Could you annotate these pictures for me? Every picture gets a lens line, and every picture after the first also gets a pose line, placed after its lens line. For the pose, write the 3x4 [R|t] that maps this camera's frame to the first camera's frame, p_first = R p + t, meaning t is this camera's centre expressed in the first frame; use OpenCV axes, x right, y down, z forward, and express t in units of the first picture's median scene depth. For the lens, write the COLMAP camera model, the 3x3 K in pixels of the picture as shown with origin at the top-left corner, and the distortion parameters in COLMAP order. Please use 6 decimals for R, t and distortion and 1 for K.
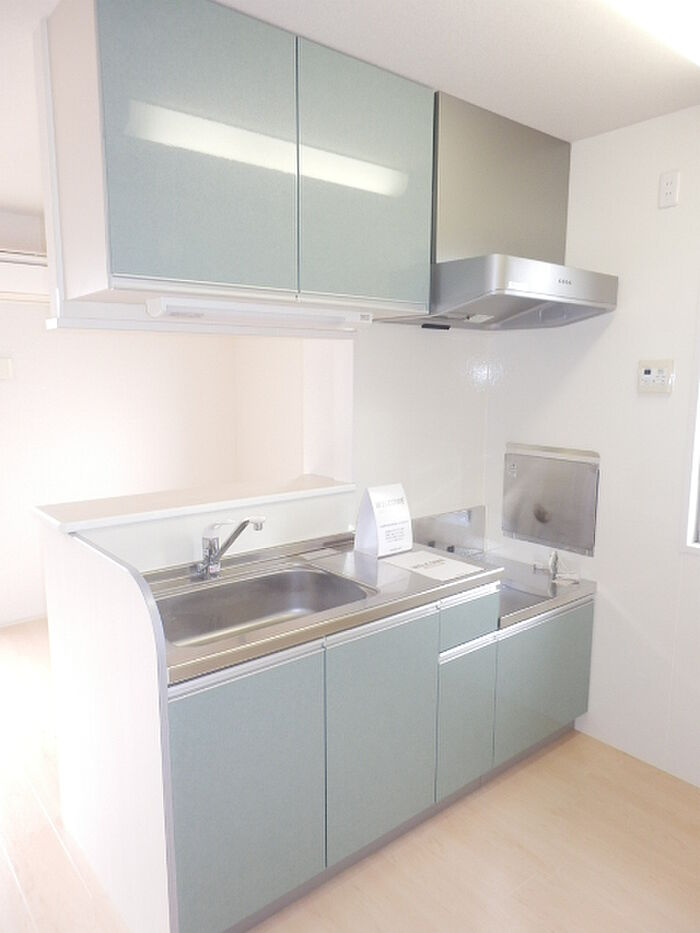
lens RADIAL K [[639.9, 0, 351.0], [0, 639.9, 459.9], [0, 0, 1]] dist [-0.020034, 0.001559]
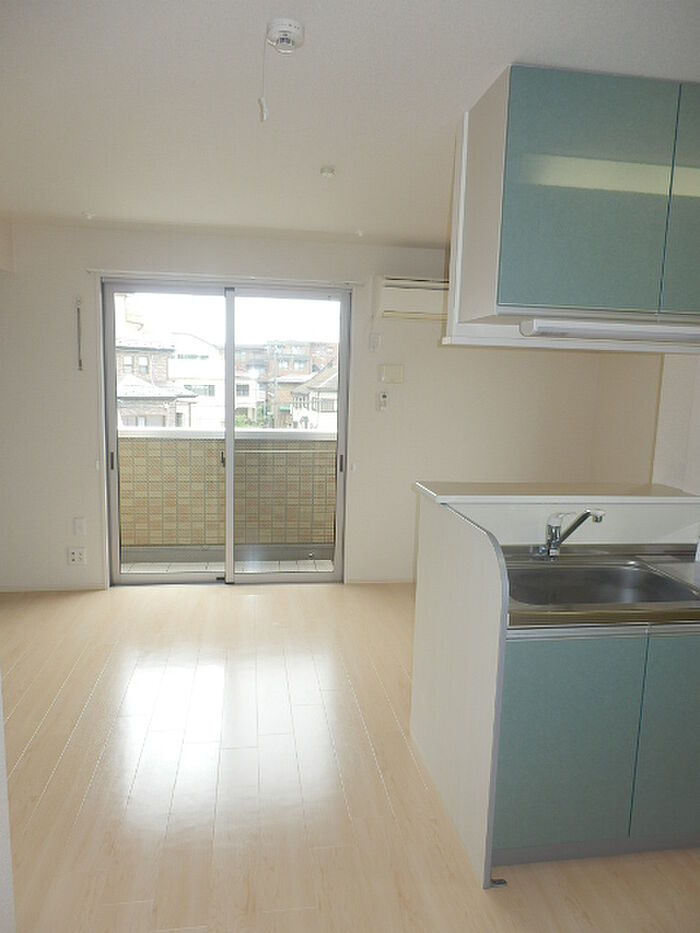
lens RADIAL K [[643.6, 0, 346.8], [0, 643.6, 469.5], [0, 0, 1]] dist [-0.033210, 0.000902]
pose [[0.856146, 0.093140, -0.508270, 0.037462], [-0.091821, 0.995389, 0.027737, 0.024425], [0.508510, 0.022923, 0.860751, -0.178297]]
